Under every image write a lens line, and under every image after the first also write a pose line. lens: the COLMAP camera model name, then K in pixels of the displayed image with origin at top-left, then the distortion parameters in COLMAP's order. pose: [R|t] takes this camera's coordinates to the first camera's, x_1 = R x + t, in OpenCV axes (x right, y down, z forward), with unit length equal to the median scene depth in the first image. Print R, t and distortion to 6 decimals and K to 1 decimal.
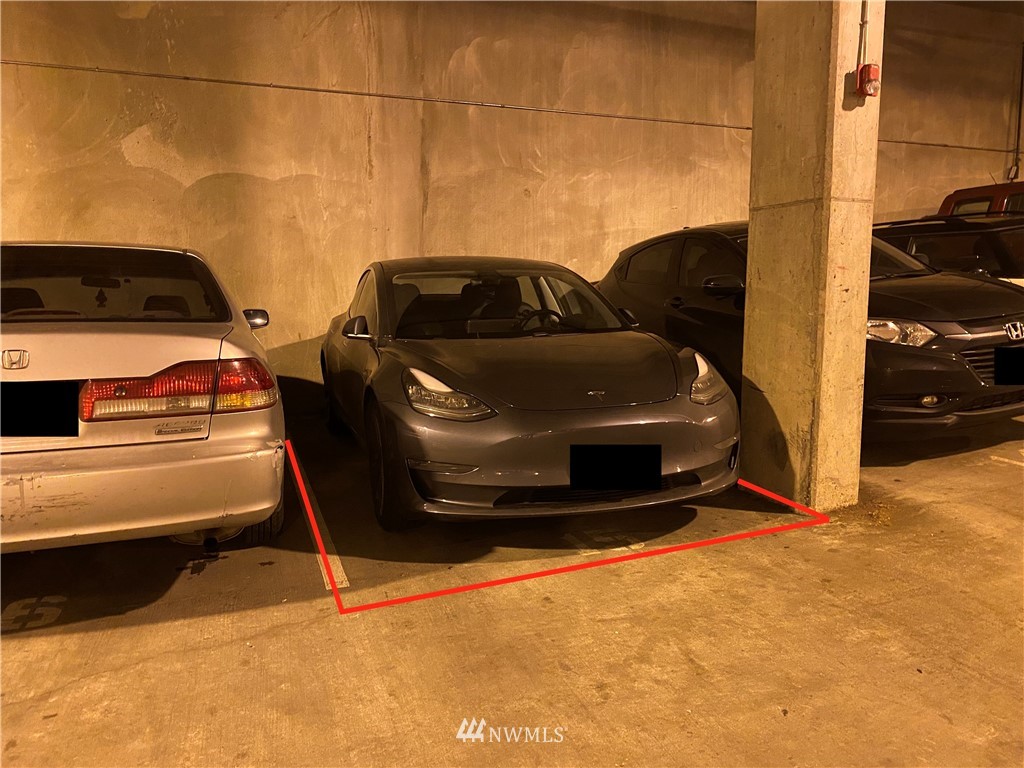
lens RADIAL K [[791.2, 0, 512.0], [0, 791.2, 384.0], [0, 0, 1]] dist [0.011277, -0.006134]
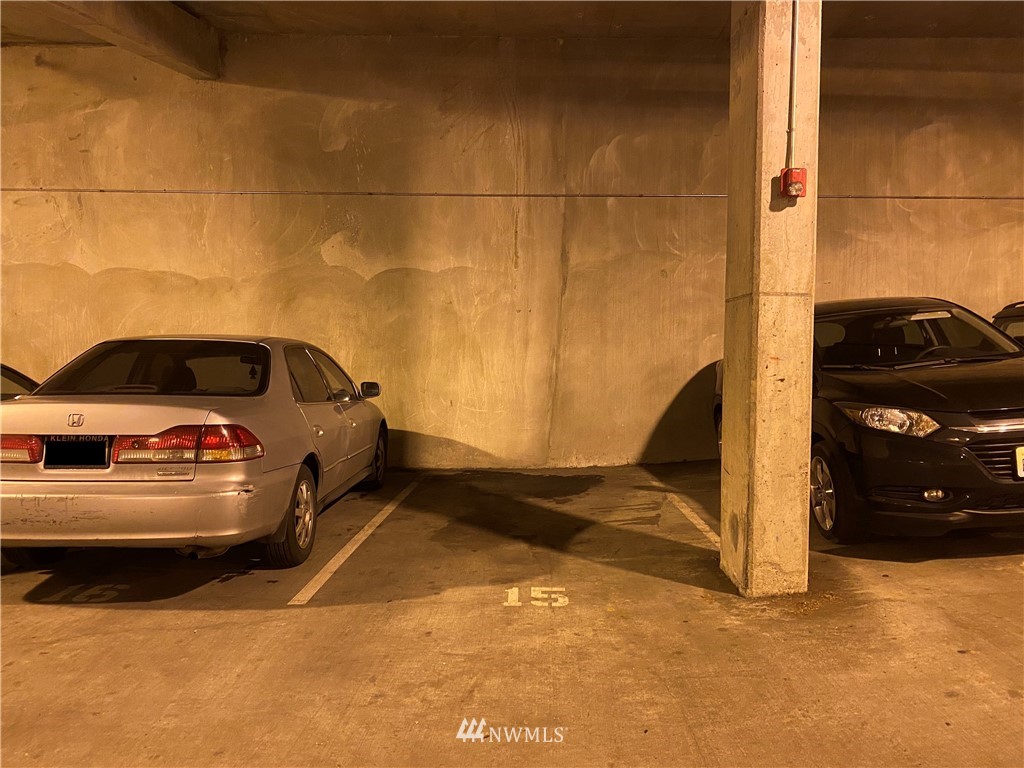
lens RADIAL K [[788.0, 0, 512.0], [0, 788.0, 384.0], [0, 0, 1]] dist [0.097483, -0.192605]
pose [[0.931652, 0.020742, -0.362758, 0.256576], [-0.049957, 0.996200, -0.071341, -0.011585], [0.359900, 0.084587, 0.929149, -0.049960]]
